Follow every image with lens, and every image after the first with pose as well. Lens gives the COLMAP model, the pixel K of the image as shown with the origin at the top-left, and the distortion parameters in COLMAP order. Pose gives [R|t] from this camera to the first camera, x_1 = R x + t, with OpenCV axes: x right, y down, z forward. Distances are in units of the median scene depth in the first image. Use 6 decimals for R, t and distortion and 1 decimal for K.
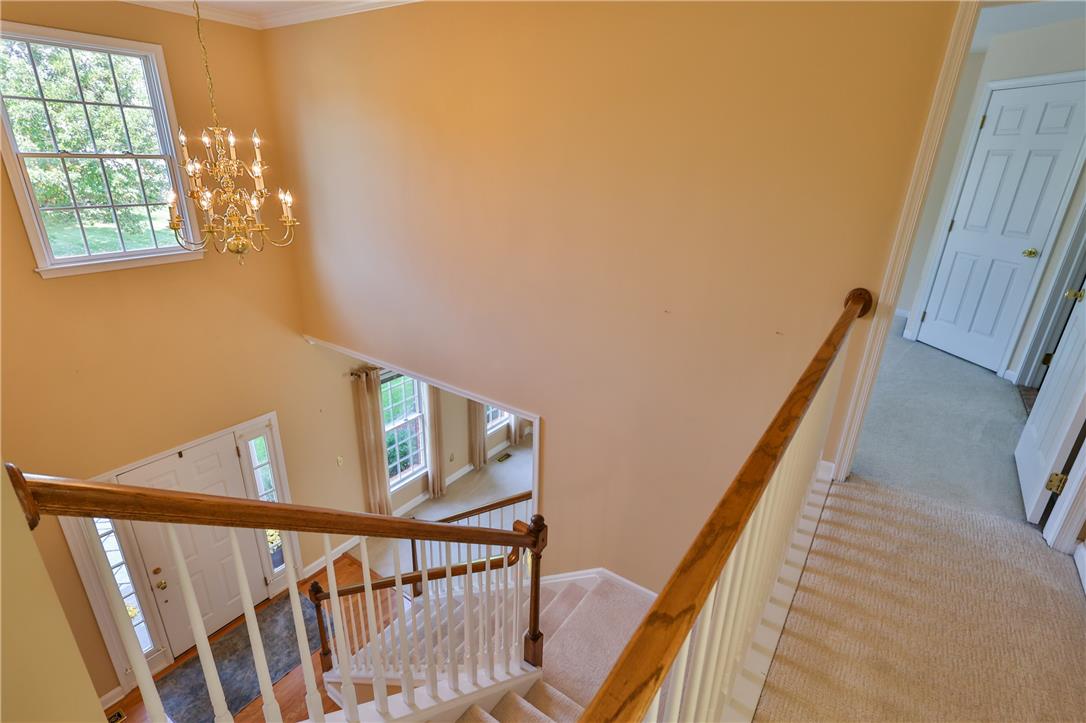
lens RADIAL K [[527.3, 0, 543.0], [0, 527.3, 361.5], [0, 0, 1]] dist [-0.000398, -0.000299]
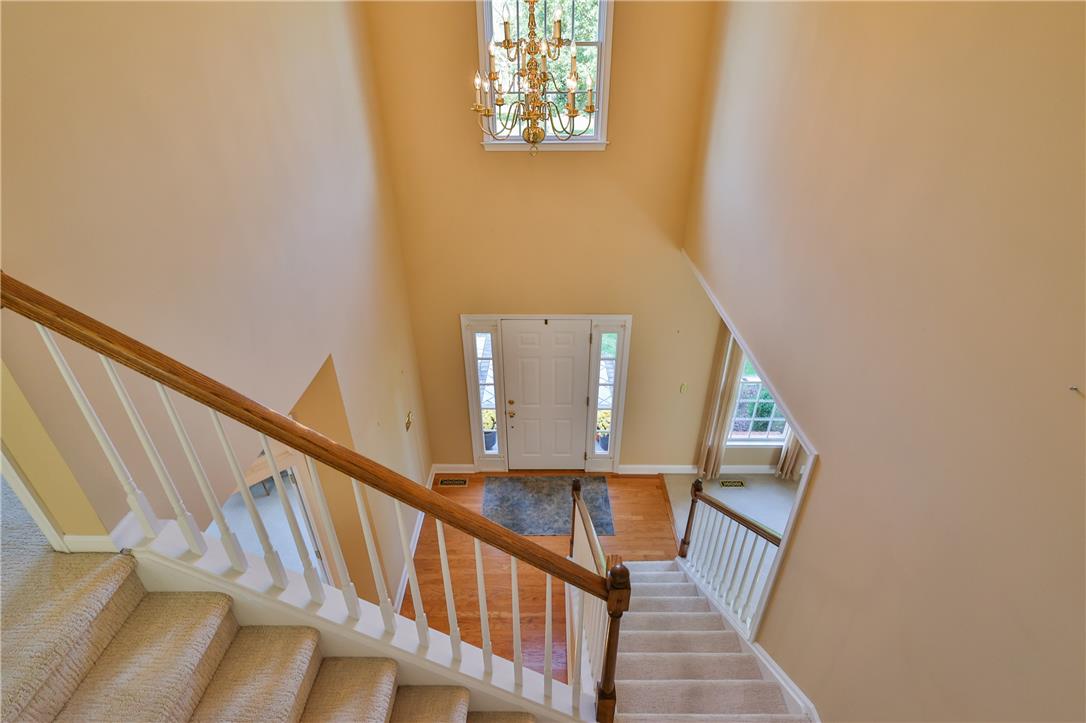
lens RADIAL K [[527.3, 0, 543.0], [0, 527.3, 361.5], [0, 0, 1]] dist [-0.000398, -0.000299]
pose [[0.571229, 0.401265, -0.716019, 0.162228], [-0.285005, 0.915043, 0.285428, -0.067750], [0.769721, 0.041024, 0.637061, 0.233400]]
